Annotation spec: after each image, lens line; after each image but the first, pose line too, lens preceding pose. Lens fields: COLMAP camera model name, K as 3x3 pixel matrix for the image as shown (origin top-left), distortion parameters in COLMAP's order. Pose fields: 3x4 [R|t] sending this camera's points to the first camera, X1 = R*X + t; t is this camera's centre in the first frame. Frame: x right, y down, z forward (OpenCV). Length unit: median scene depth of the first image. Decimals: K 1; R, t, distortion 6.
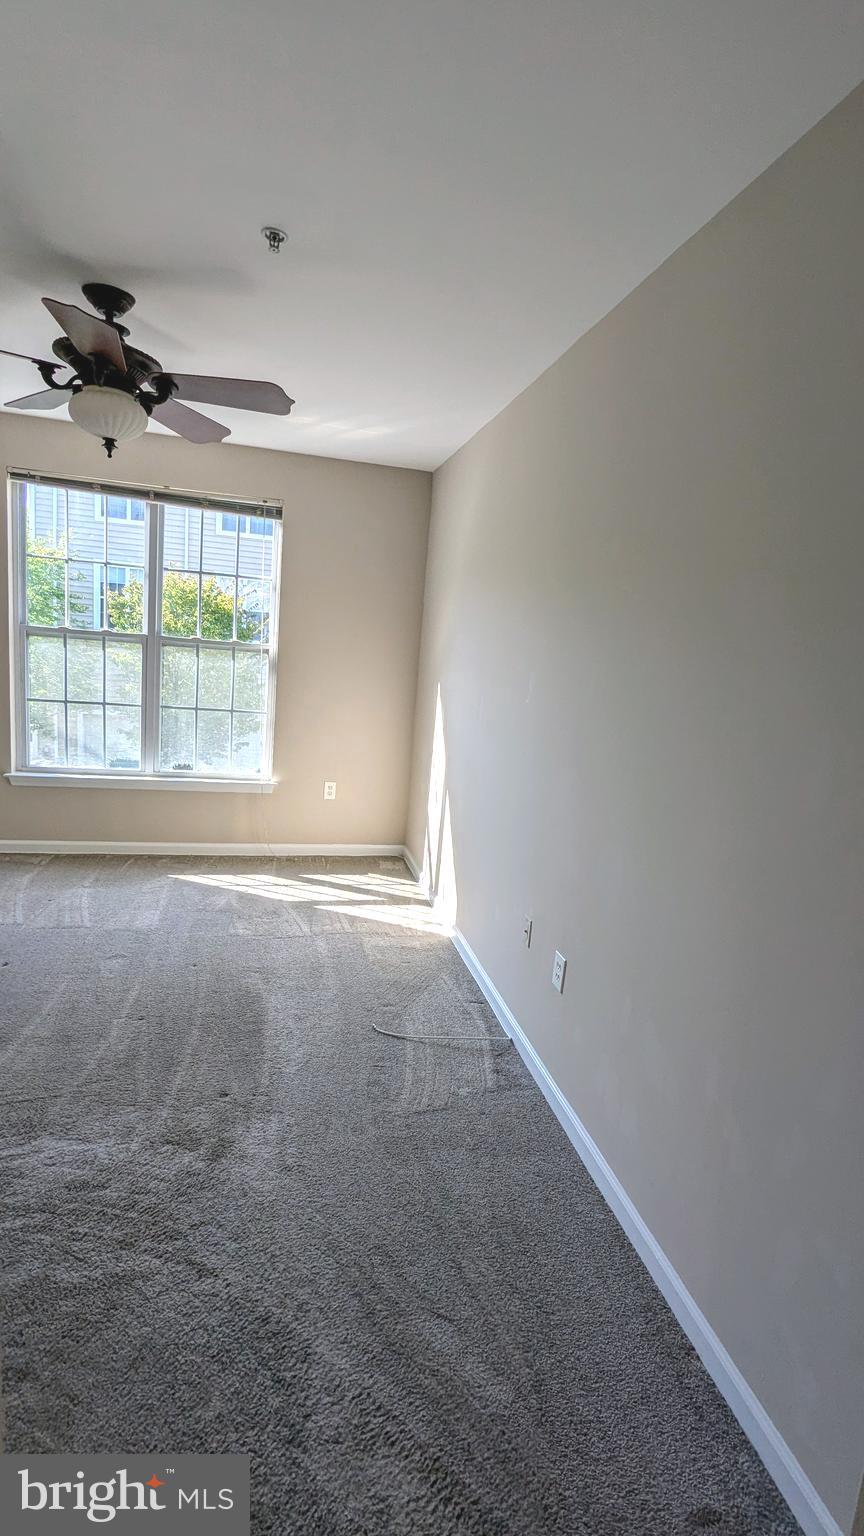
lens RADIAL K [[724.6, 0, 431.1], [0, 724.6, 765.6], [0, 0, 1]] dist [0.001964, -0.000454]
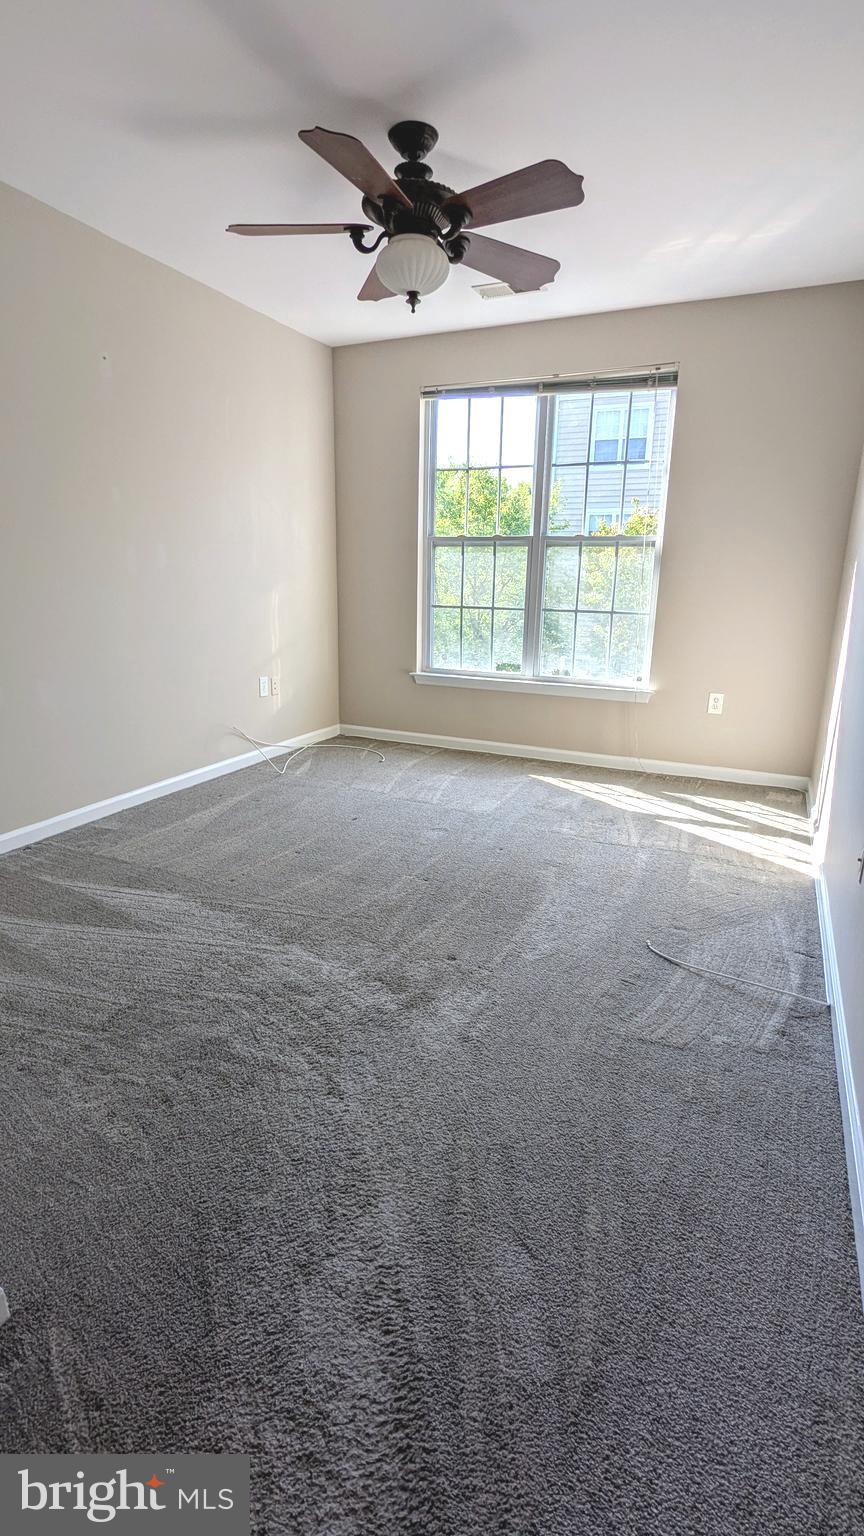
lens RADIAL K [[724.6, 0, 431.1], [0, 724.6, 765.0], [0, 0, 1]] dist [0.001964, -0.000454]
pose [[0.789890, 0.092287, -0.606264, 0.142269], [-0.056666, 0.995366, 0.077688, 0.068890], [0.610625, -0.027011, 0.791459, 0.124775]]
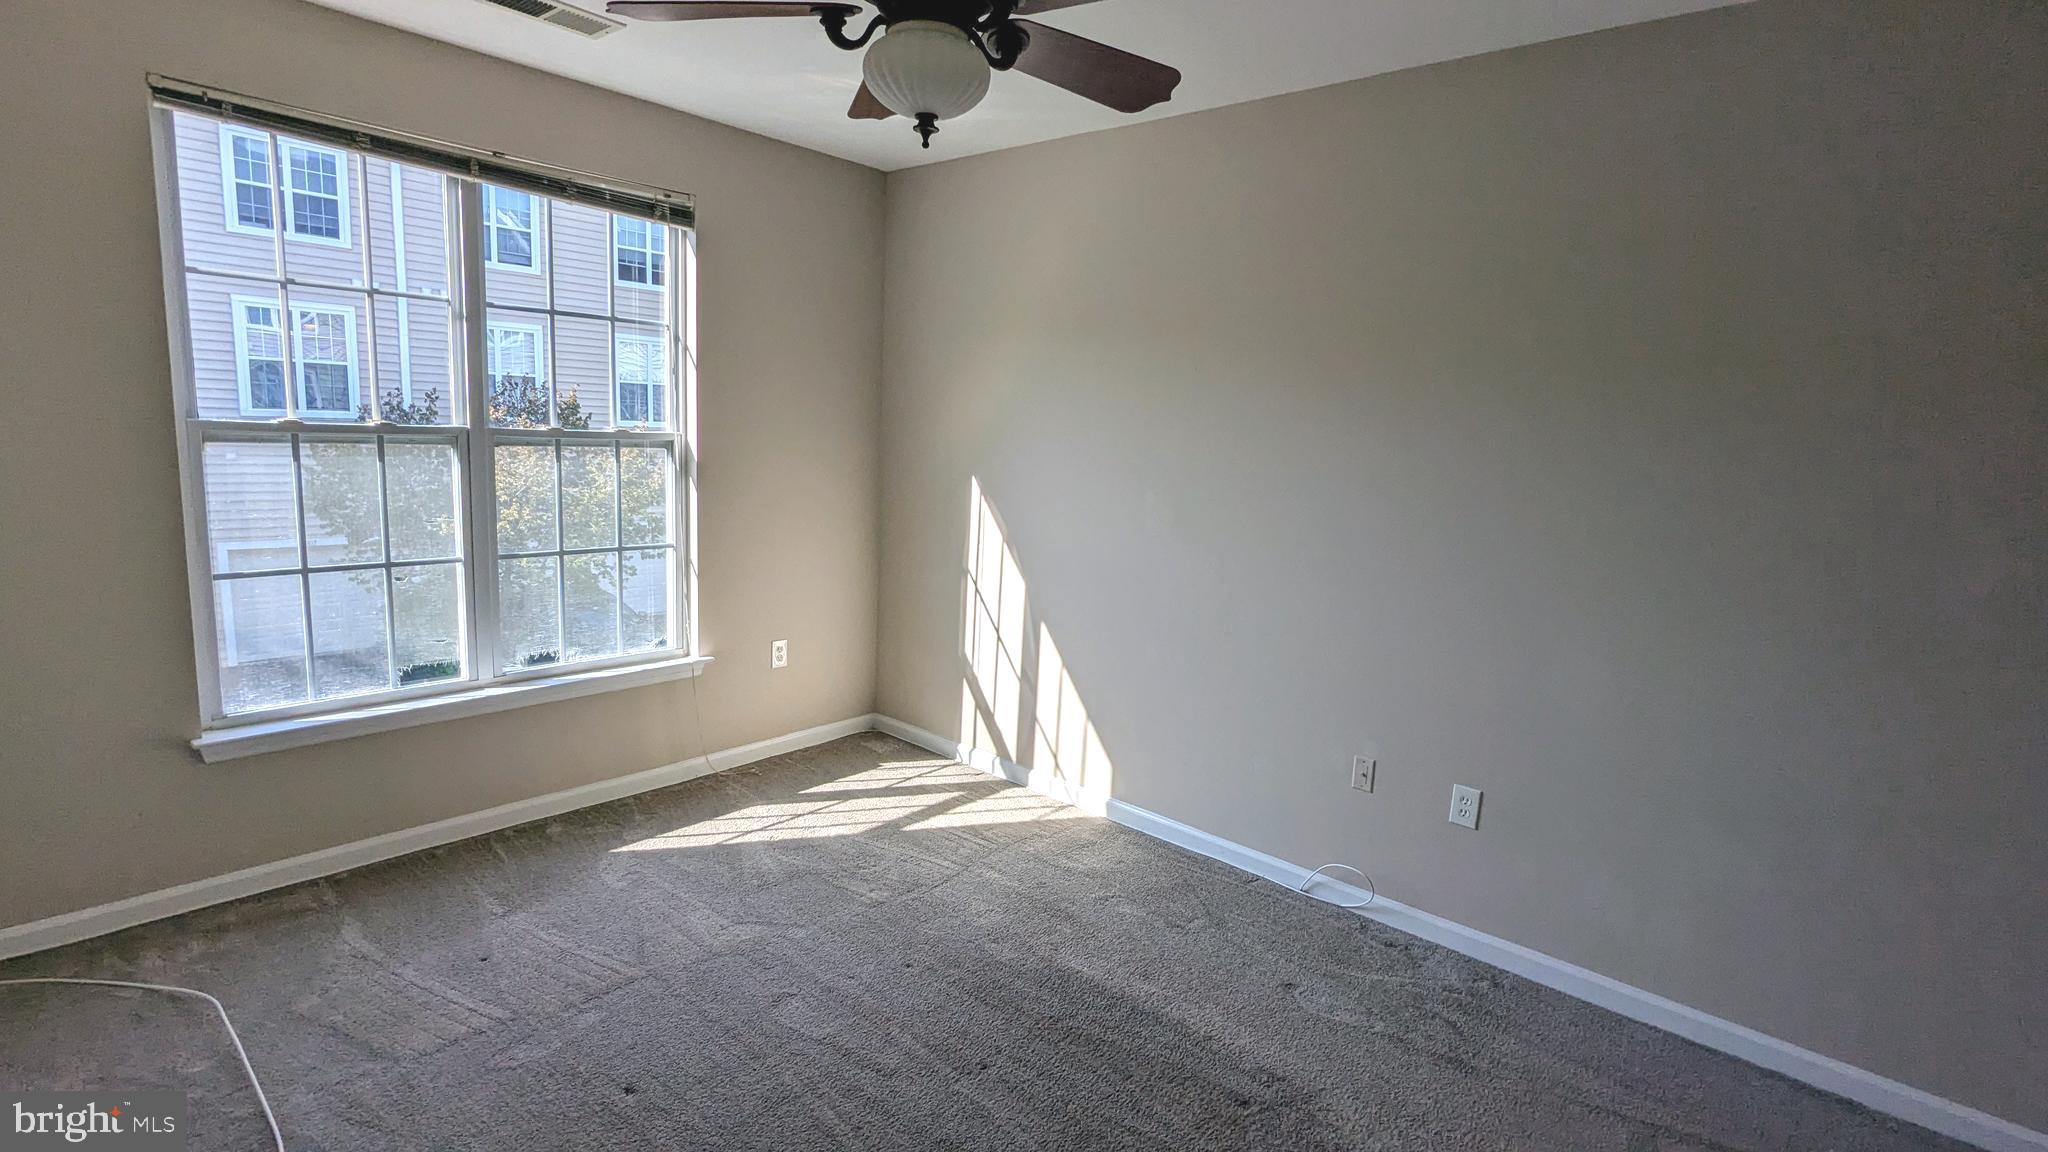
lens RADIAL K [[966.2, 0, 1018.9], [0, 966.2, 574.9], [0, 0, 1]] dist [0.001964, -0.000454]
pose [[0.813034, -0.130727, 0.567349, -0.516675], [0.115146, 0.991323, 0.063410, -0.076198], [-0.570716, 0.013774, 0.821032, 0.196413]]
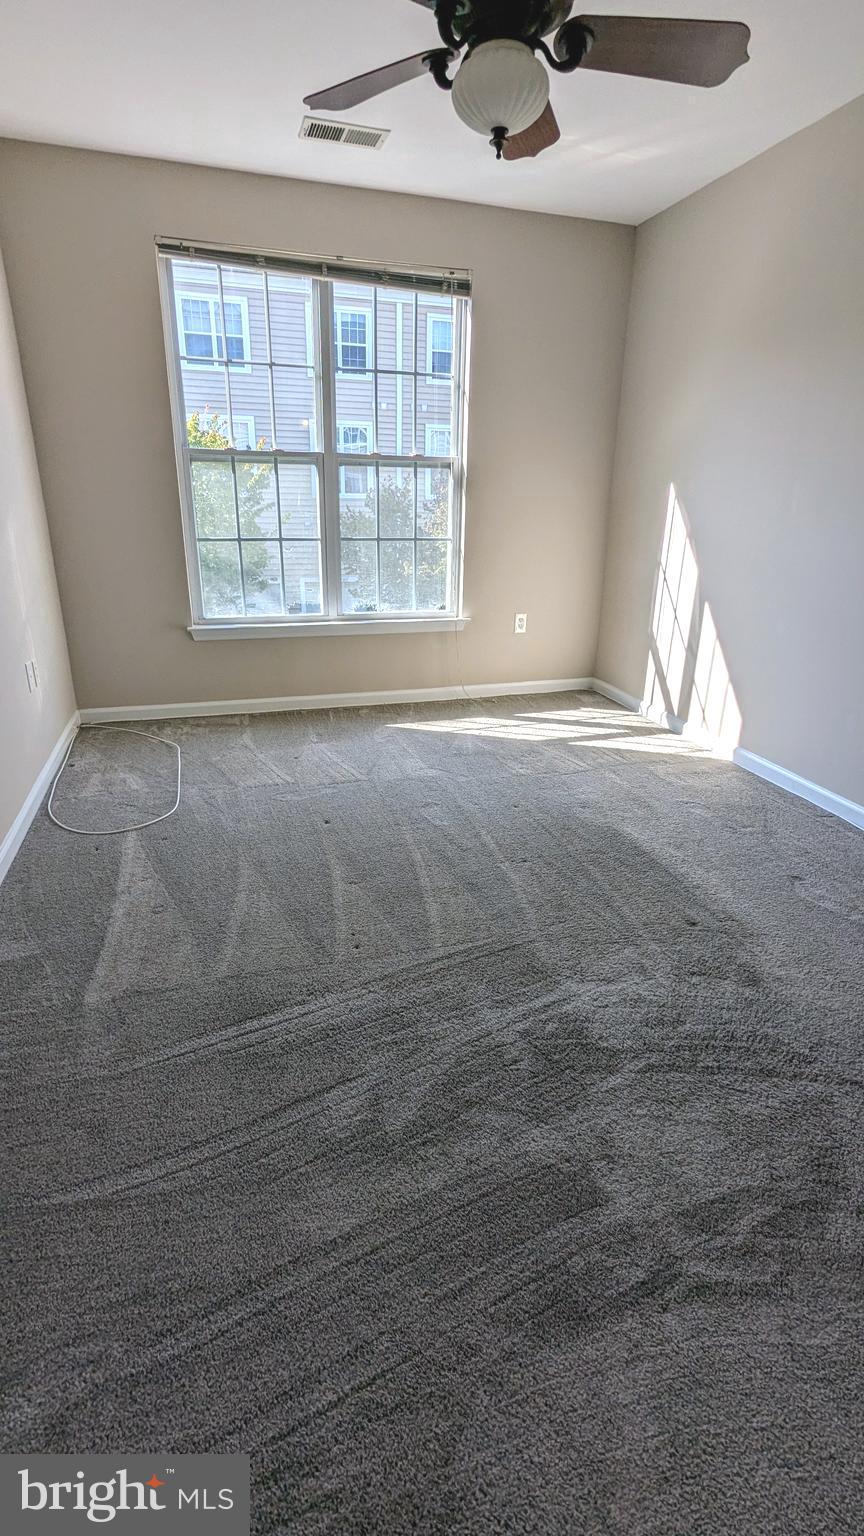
lens RADIAL K [[724.6, 0, 430.4], [0, 724.6, 766.2], [0, 0, 1]] dist [0.001964, -0.000454]
pose [[0.995419, -0.084455, 0.044817, -0.360491], [0.074127, 0.977773, 0.196125, 0.026416], [-0.060384, -0.191905, 0.979554, 0.081477]]
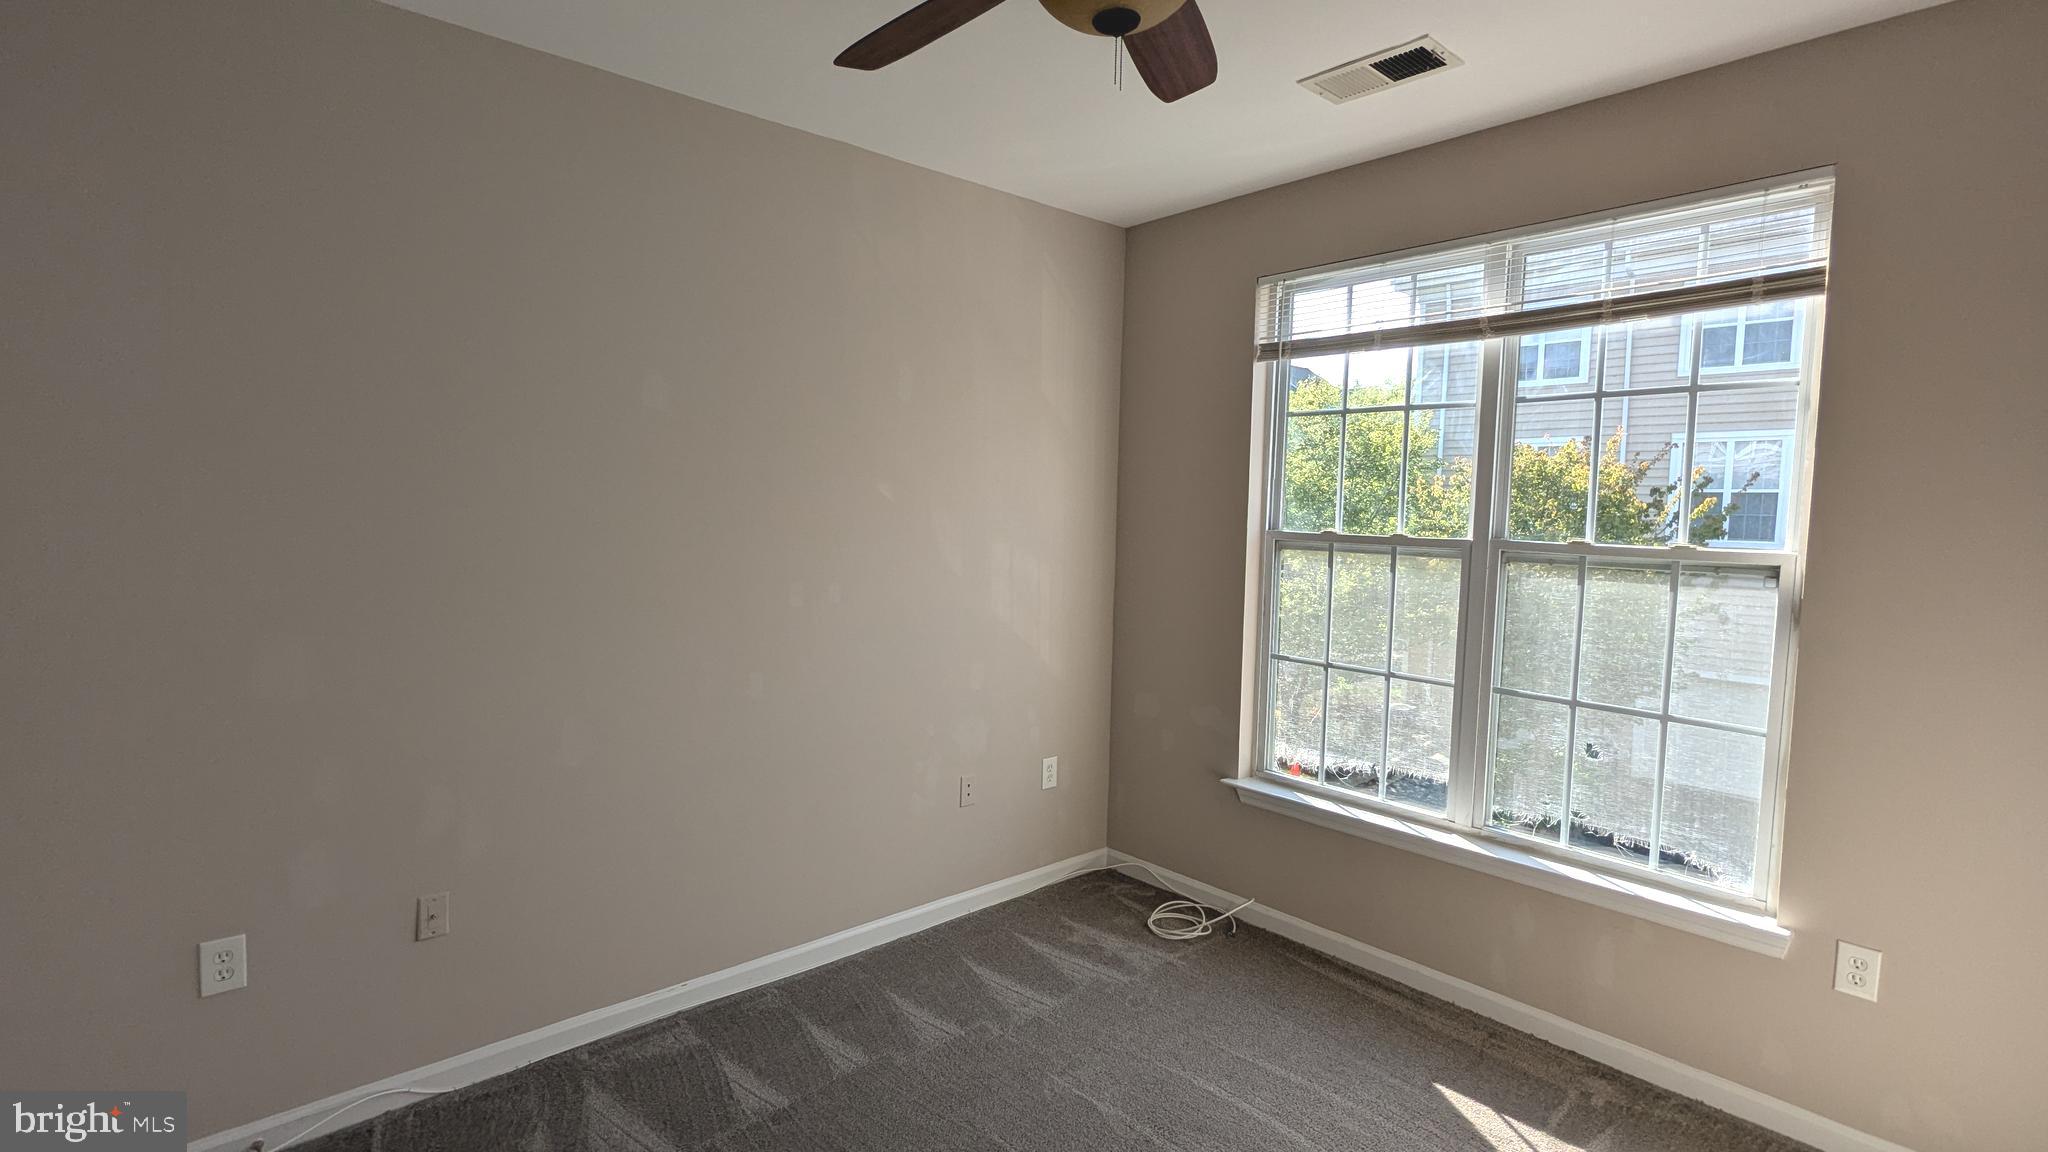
lens RADIAL K [[966.2, 0, 1024.3], [0, 966.2, 587.4], [0, 0, 1]] dist [0.001964, -0.000454]
pose [[0.463823, 0.000021, -0.885928, 0.042813], [-0.156986, 0.984177, -0.082166, -0.053459], [0.871908, 0.177189, 0.456487, 0.487018]]
